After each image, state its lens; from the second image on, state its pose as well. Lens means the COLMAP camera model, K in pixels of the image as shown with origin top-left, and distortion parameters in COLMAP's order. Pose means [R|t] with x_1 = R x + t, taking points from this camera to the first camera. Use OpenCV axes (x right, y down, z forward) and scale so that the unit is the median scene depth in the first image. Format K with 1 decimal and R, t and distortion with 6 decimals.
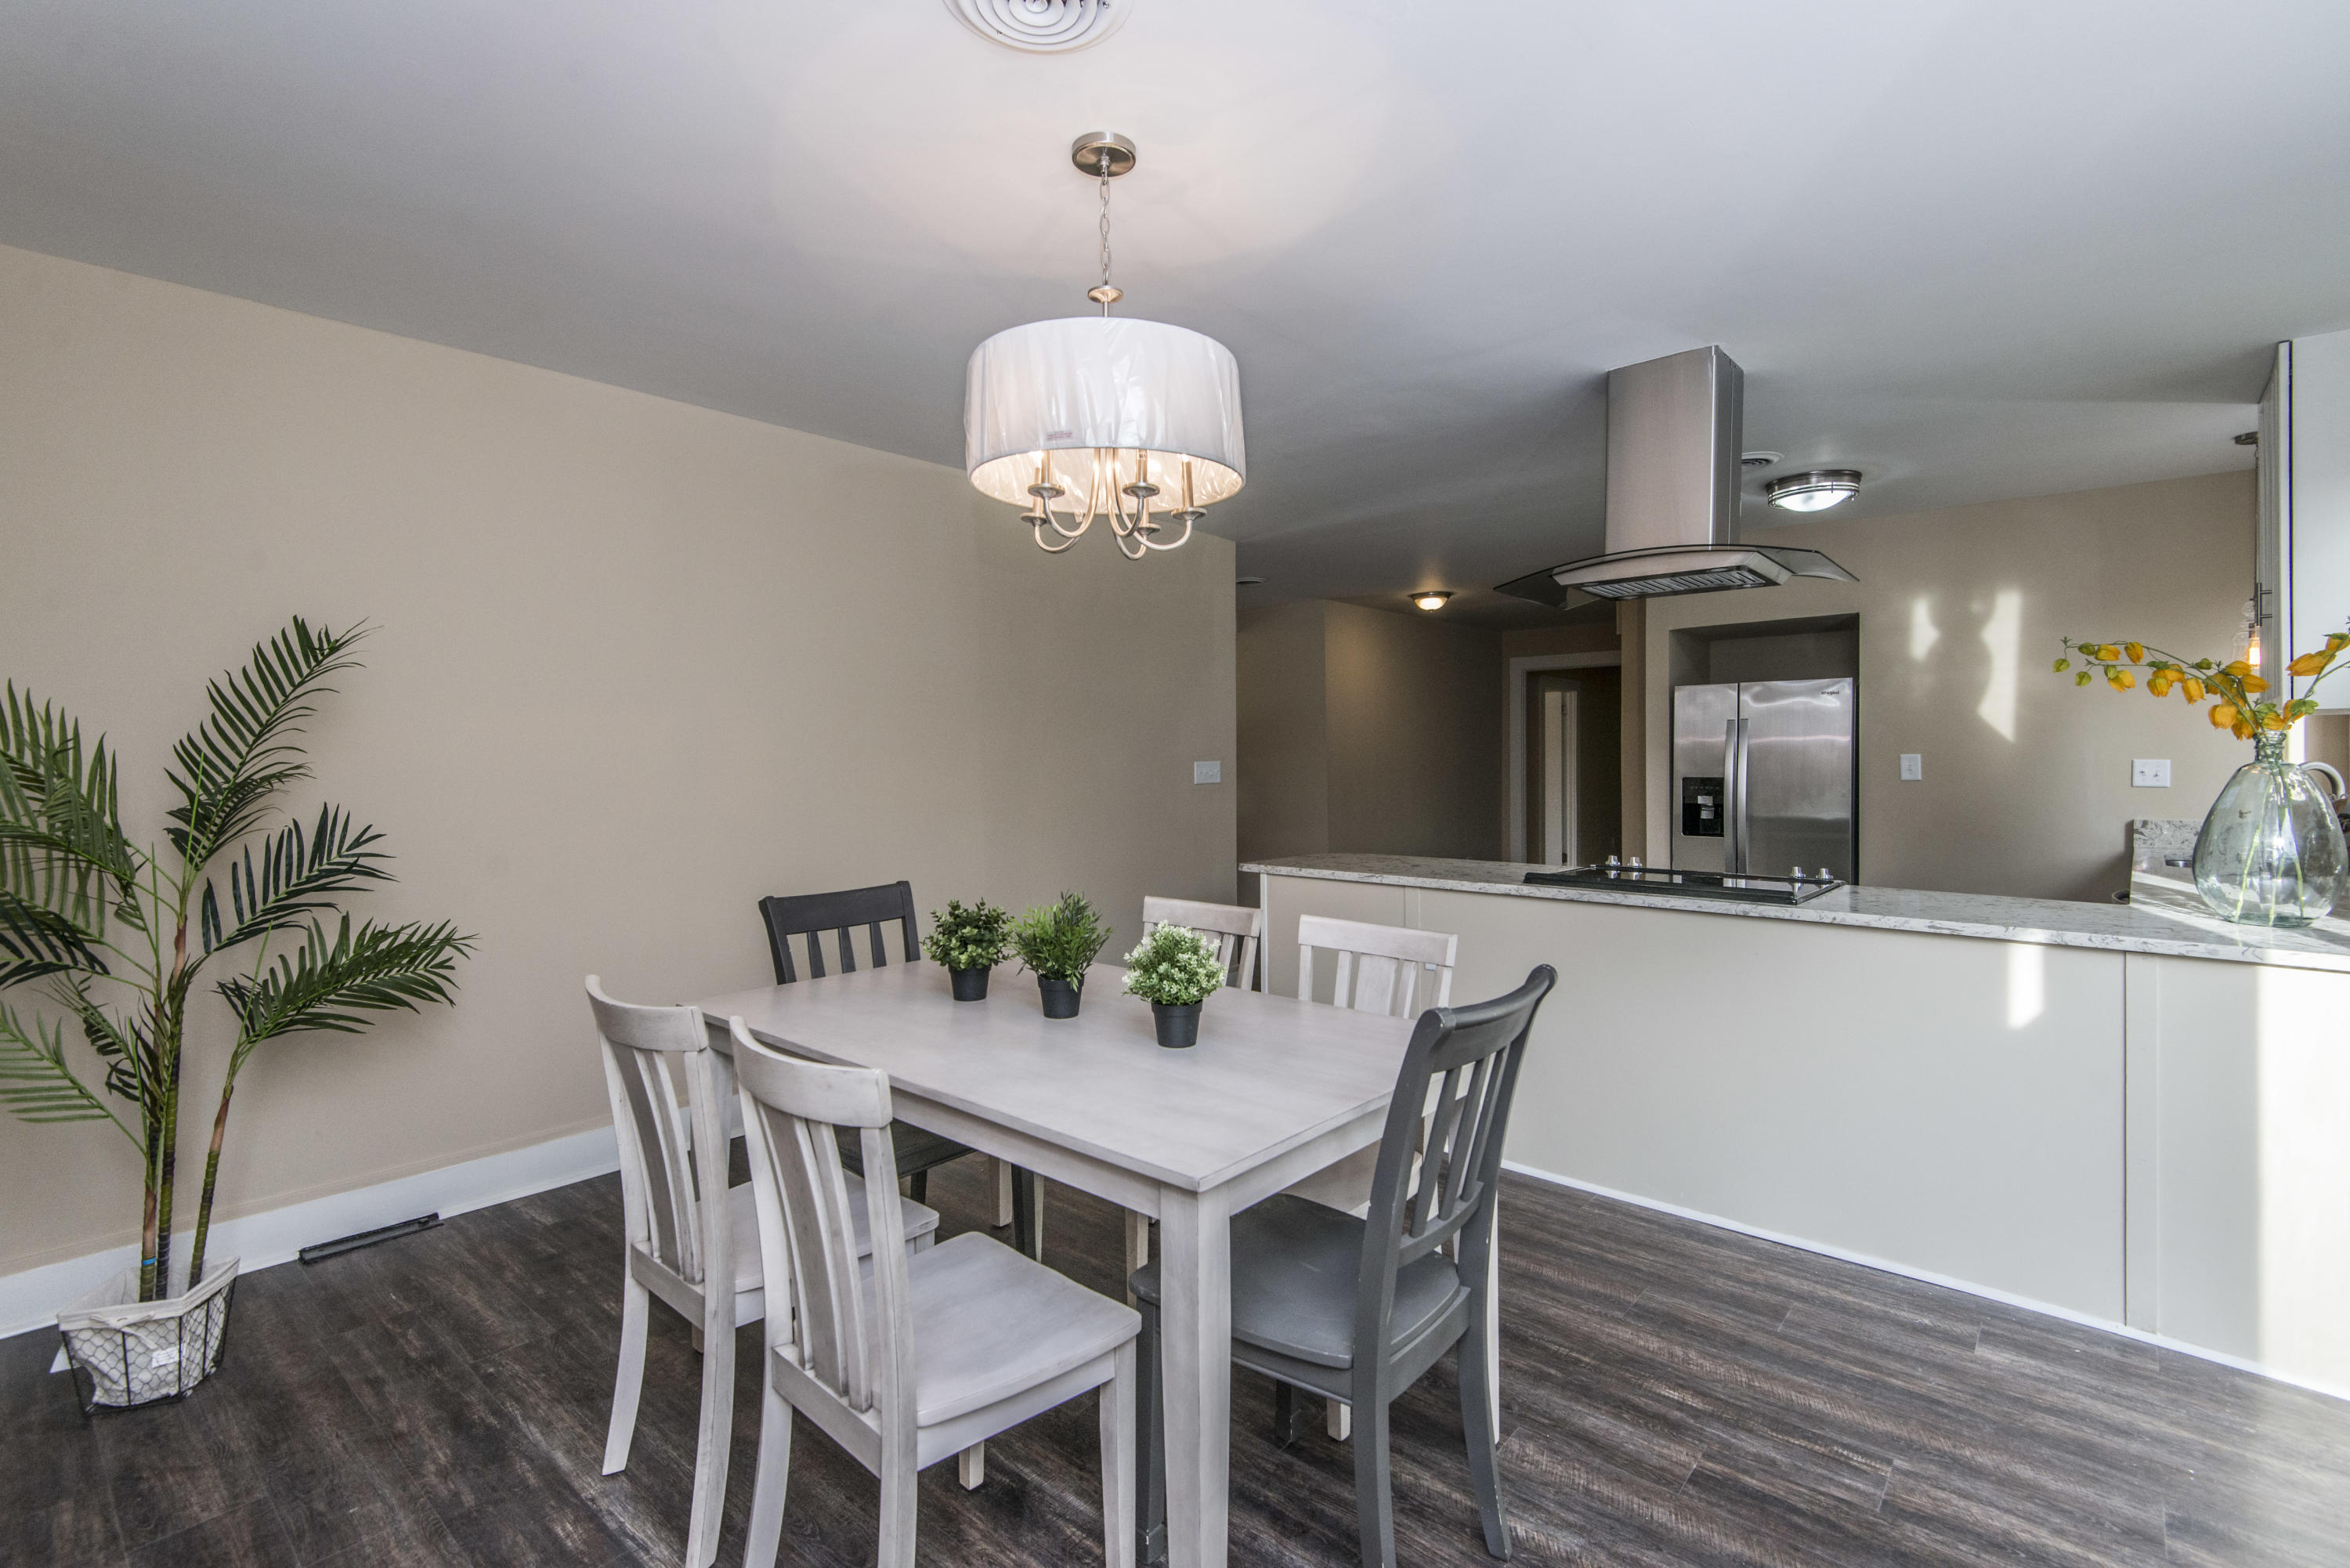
lens RADIAL K [[1047.6, 0, 1179.0], [0, 1047.6, 752.4], [0, 0, 1]] dist [0.030488, -0.000162]
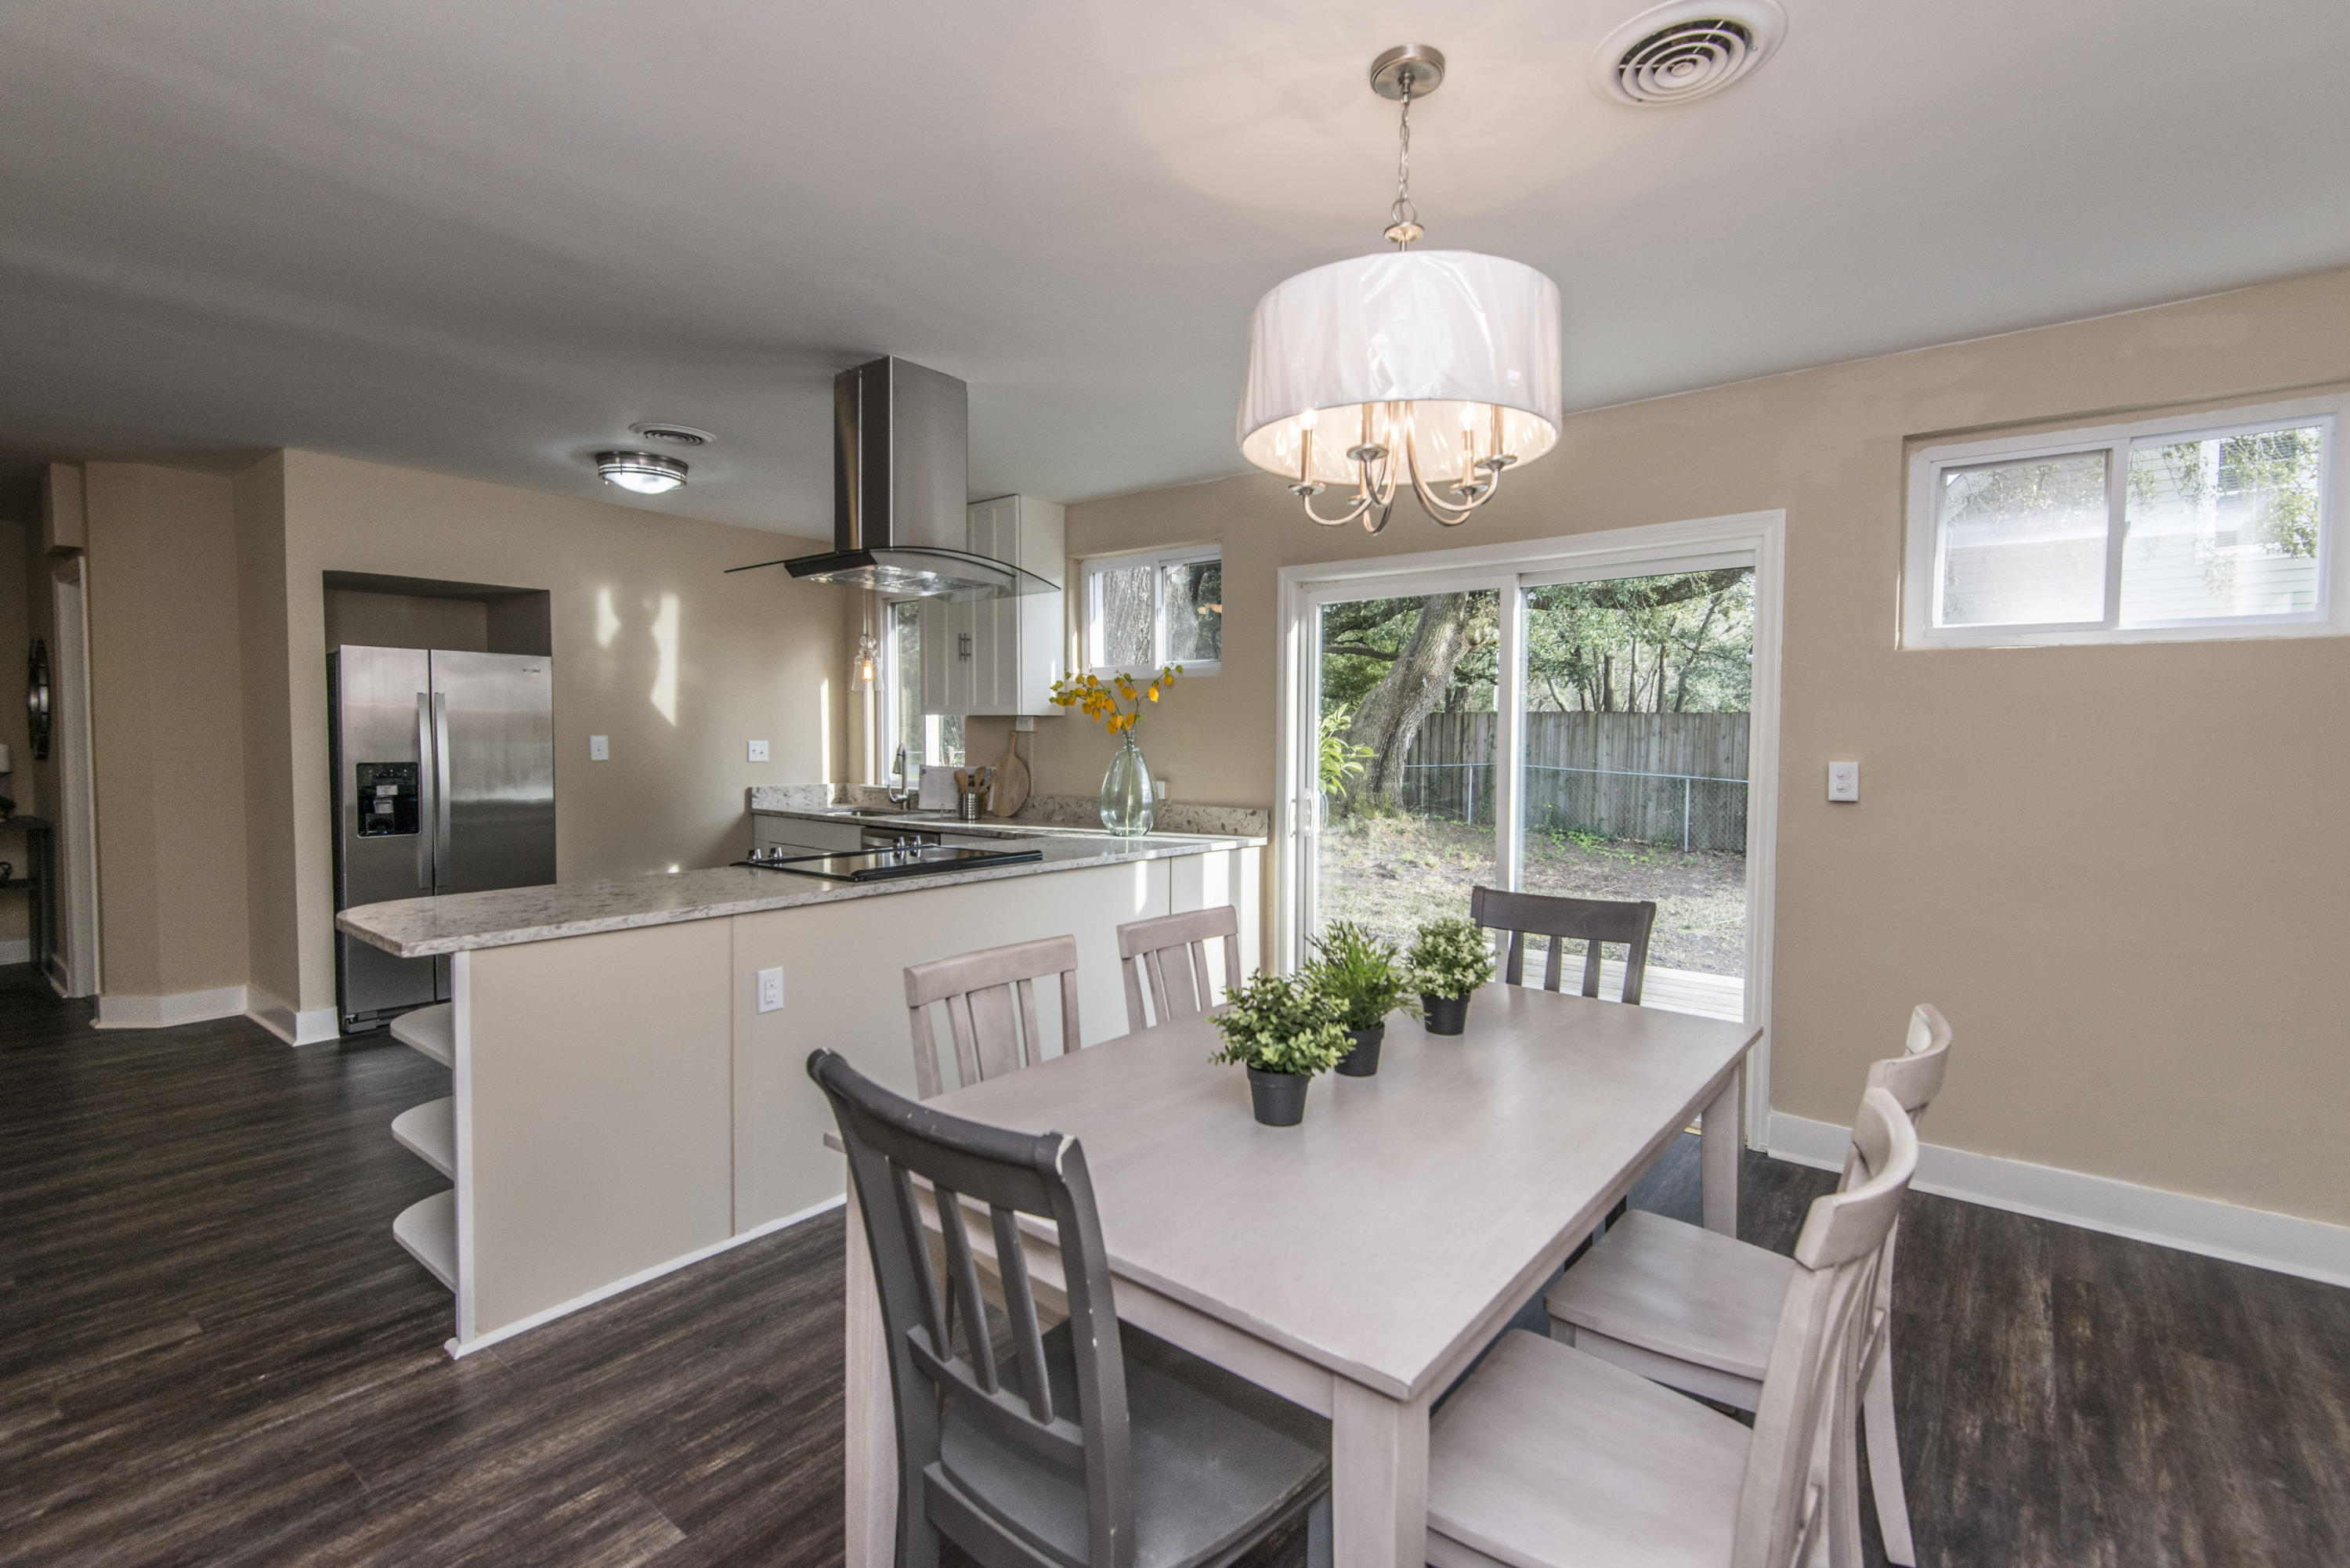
lens RADIAL K [[1079.9, 0, 1175.0], [0, 1079.9, 784.0], [0, 0, 1]] dist [0.043069, 0.000427]
pose [[-0.056119, -0.045341, 0.997394, -0.429519], [-0.016072, 0.998880, 0.044505, -0.007998], [-0.998295, -0.013533, -0.056785, 0.505394]]
